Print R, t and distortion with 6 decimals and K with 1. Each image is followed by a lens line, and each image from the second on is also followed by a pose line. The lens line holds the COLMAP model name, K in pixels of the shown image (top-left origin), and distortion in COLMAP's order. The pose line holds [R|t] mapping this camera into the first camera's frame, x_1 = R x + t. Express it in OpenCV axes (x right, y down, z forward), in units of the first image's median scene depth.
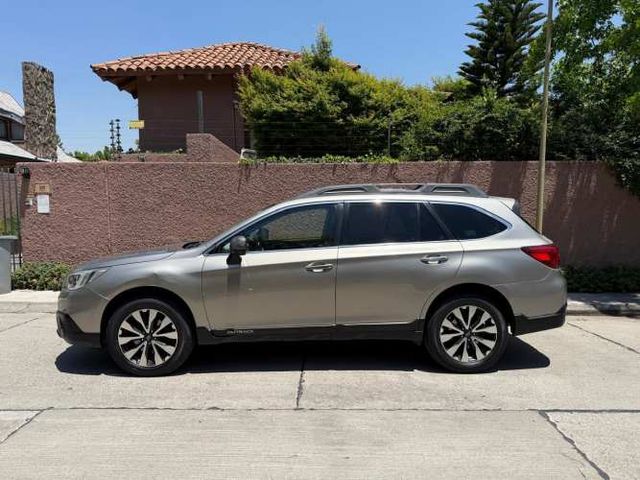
lens RADIAL K [[451.6, 0, 320.0], [0, 451.6, 240.0], [0, 0, 1]] dist [0.040294, -0.001668]
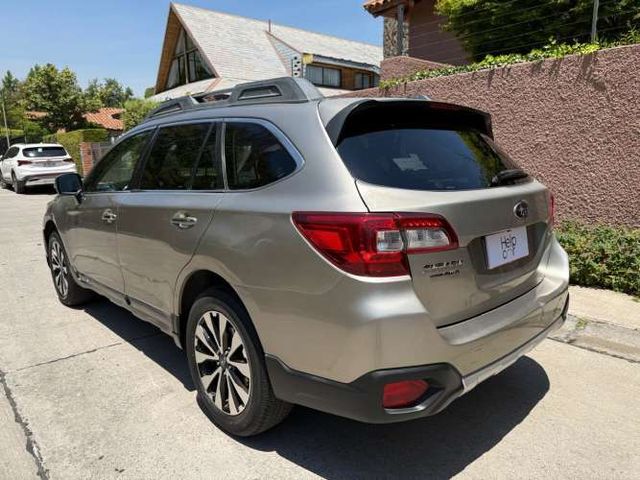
lens RADIAL K [[462.1, 0, 320.0], [0, 462.1, 240.0], [0, 0, 1]] dist [0.003414, 0.001444]
pose [[0.655295, 0.125302, -0.744908, 0.794721], [-0.033585, 0.990004, 0.136984, -0.018376], [0.754626, -0.064747, 0.652952, 0.733213]]
